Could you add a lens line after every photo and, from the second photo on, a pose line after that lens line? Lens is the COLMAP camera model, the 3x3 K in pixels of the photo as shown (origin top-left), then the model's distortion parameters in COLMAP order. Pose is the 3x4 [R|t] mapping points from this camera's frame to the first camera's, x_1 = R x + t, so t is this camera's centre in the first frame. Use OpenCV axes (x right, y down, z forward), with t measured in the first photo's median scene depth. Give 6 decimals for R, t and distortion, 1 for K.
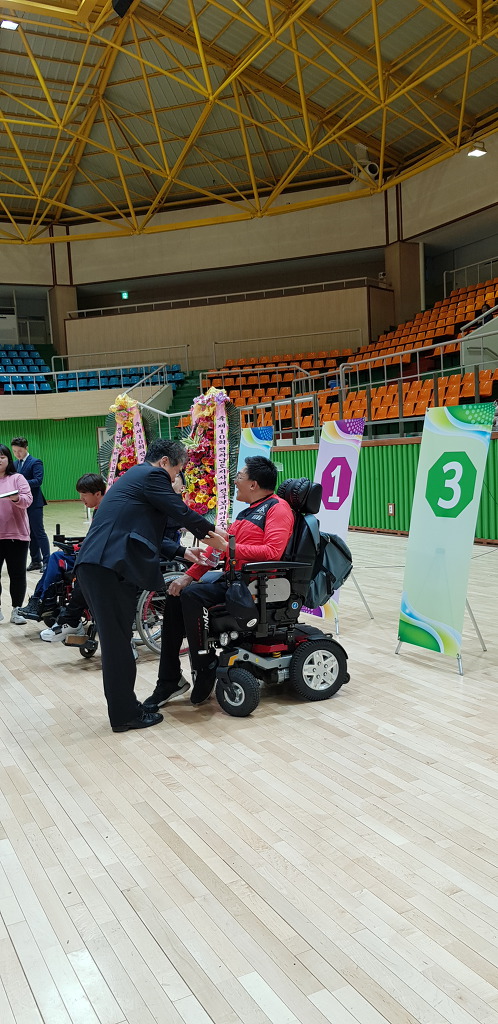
lens RADIAL K [[814.3, 0, 277.4], [0, 814.3, 543.6], [0, 0, 1]] dist [0.083936, -0.173242]
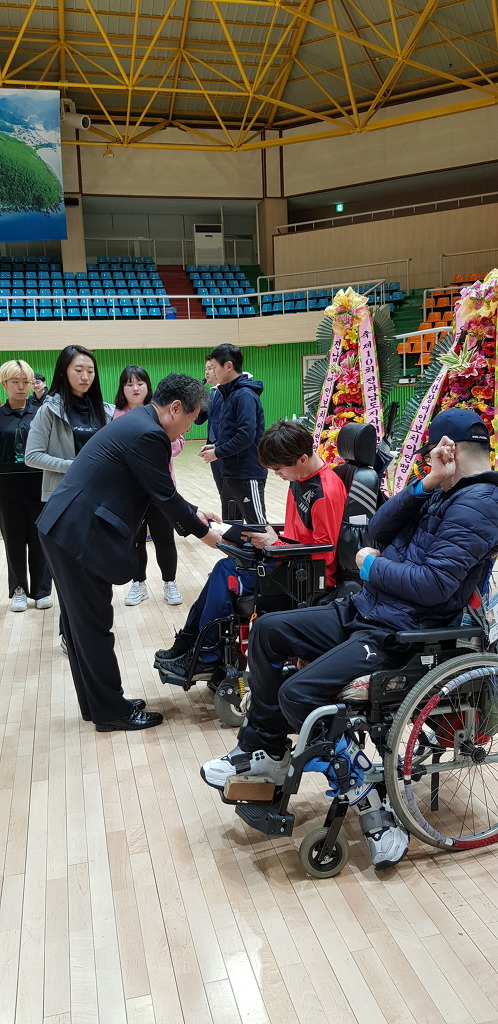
lens RADIAL K [[814.5, 0, 286.5], [0, 814.5, 522.4], [0, 0, 1]] dist [0.082565, -0.169822]
pose [[0.973054, 0.054431, -0.224059, -0.027354], [-0.042632, 0.997454, 0.057170, -0.010777], [0.226601, -0.046078, 0.972897, 0.119587]]
